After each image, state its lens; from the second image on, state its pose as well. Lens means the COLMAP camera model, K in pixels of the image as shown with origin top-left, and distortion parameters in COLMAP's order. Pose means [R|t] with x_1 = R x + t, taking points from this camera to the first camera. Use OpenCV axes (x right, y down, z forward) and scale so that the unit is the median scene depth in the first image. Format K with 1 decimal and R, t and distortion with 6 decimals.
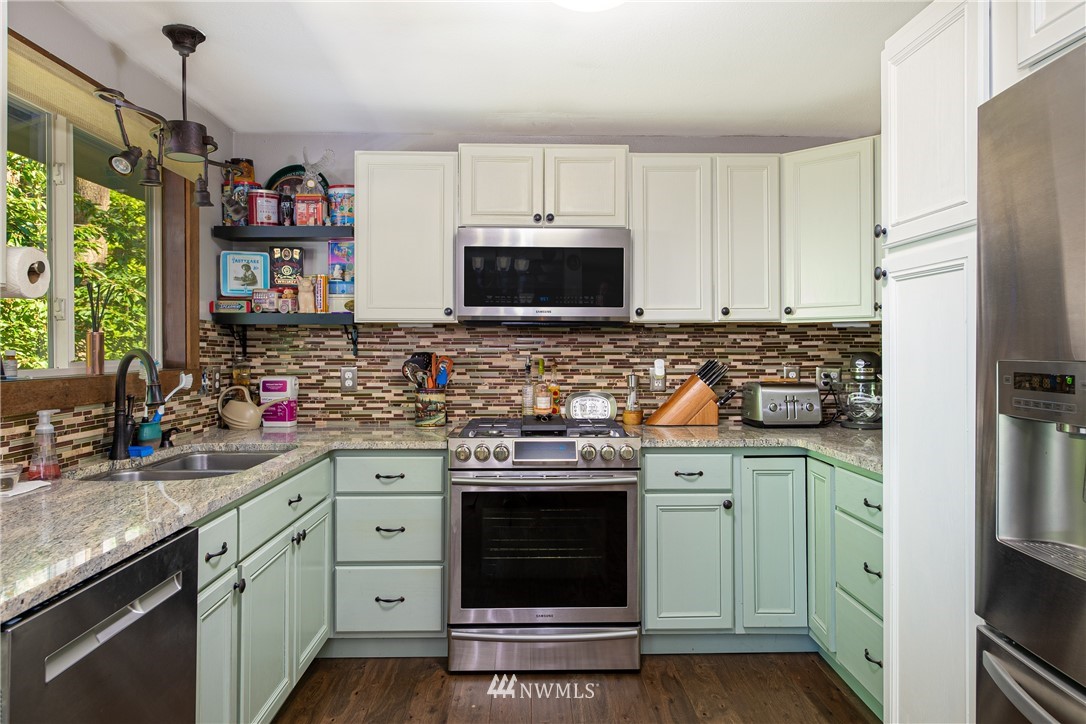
lens RADIAL K [[744.4, 0, 543.0], [0, 744.4, 352.6], [0, 0, 1]] dist [0.001110, 0.000166]
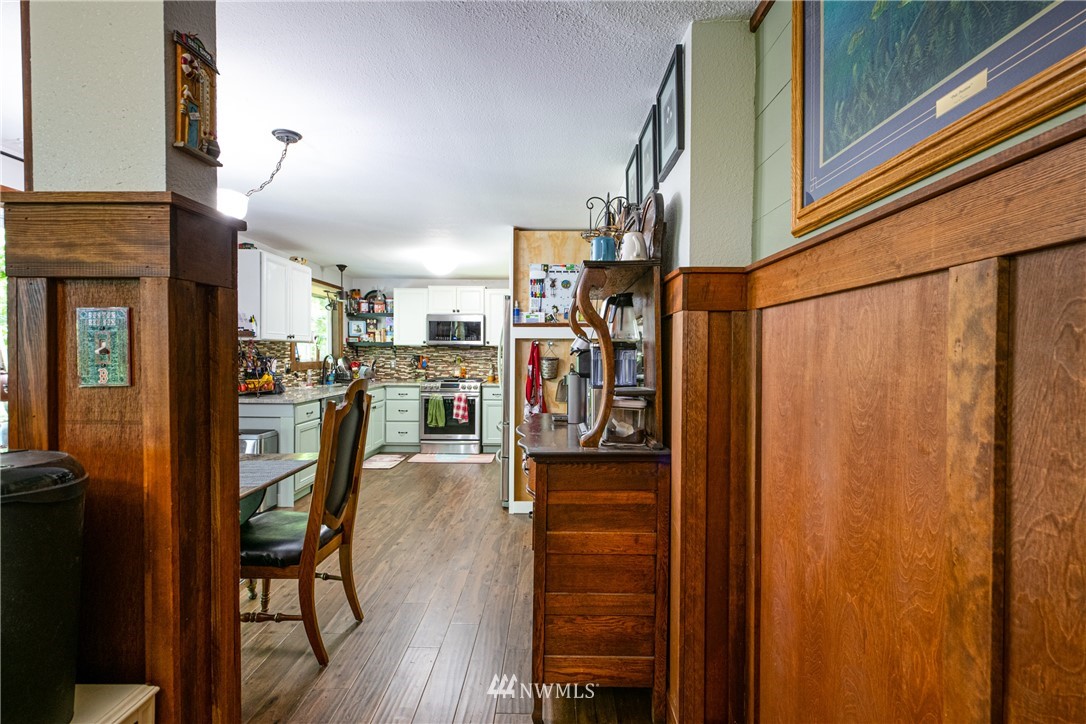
lens RADIAL K [[529.8, 0, 544.1], [0, 529.8, 365.2], [0, 0, 1]] dist [0.001473, 0.000167]
pose [[0.999566, 0.005358, -0.028972, 0.402287], [-0.004855, 0.999837, 0.017383, -0.000409], [0.029060, -0.017235, 0.999429, -1.083566]]
